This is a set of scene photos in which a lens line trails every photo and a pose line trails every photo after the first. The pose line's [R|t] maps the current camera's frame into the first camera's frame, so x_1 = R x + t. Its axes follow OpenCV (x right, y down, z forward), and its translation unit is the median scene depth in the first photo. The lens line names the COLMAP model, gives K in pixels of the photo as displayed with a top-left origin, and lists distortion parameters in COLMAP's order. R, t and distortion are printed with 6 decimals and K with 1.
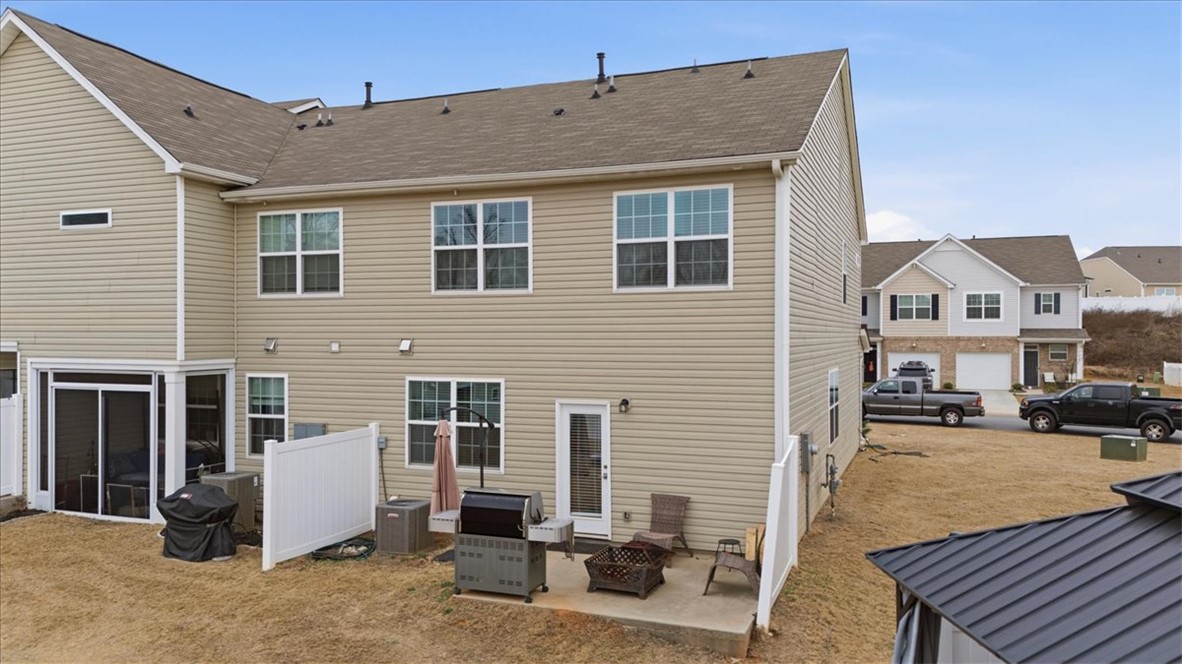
lens RADIAL K [[859.0, 0, 594.0], [0, 859.0, 335.2], [0, 0, 1]] dist [0.067410, -0.042367]
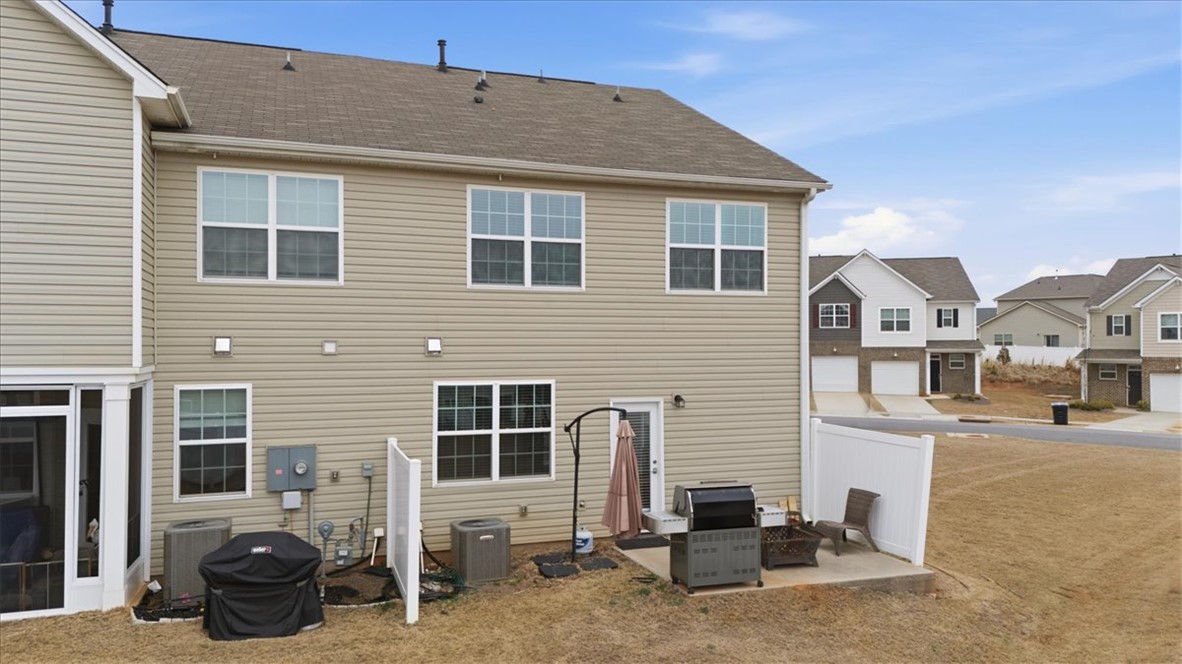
lens RADIAL K [[859.0, 0, 594.0], [0, 859.0, 335.2], [0, 0, 1]] dist [0.067410, -0.042367]
pose [[0.761940, 0.007700, 0.647602, -0.693190], [0.001328, 0.999909, -0.013452, 0.014254], [-0.647646, 0.011109, 0.761860, 0.249890]]
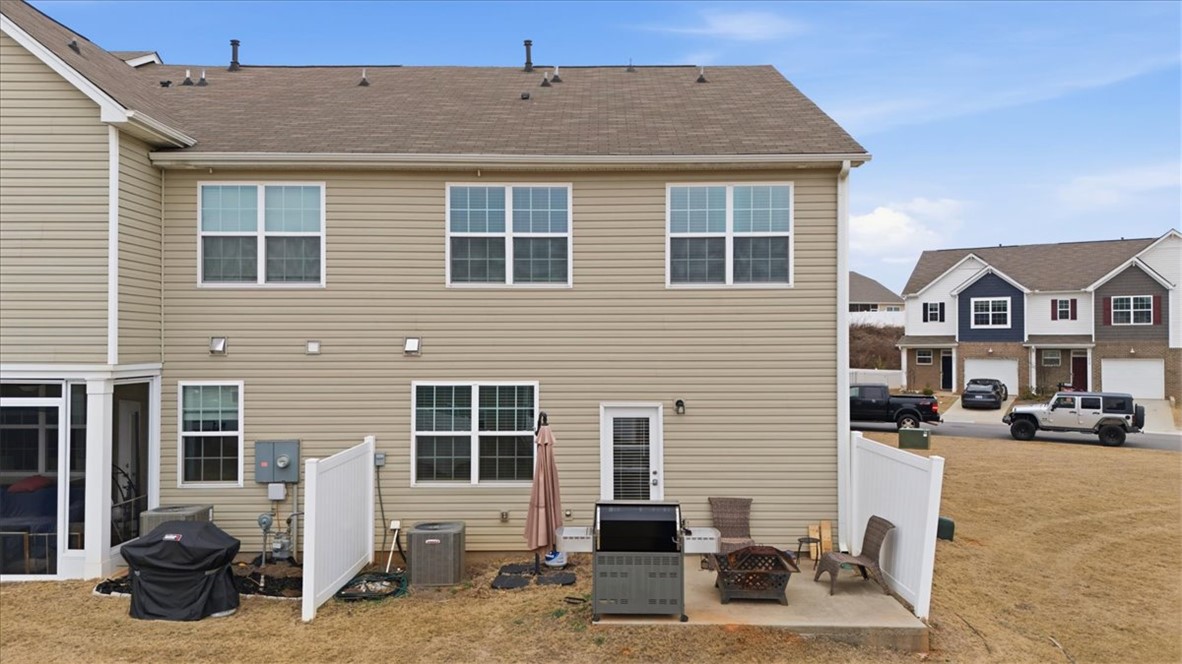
lens RADIAL K [[859.0, 0, 594.0], [0, 859.0, 335.2], [0, 0, 1]] dist [0.067410, -0.042367]
pose [[0.936535, 0.004384, 0.350547, -0.370886], [0.000614, 0.999900, -0.014144, 0.014994], [-0.350574, 0.013462, 0.936438, 0.130974]]
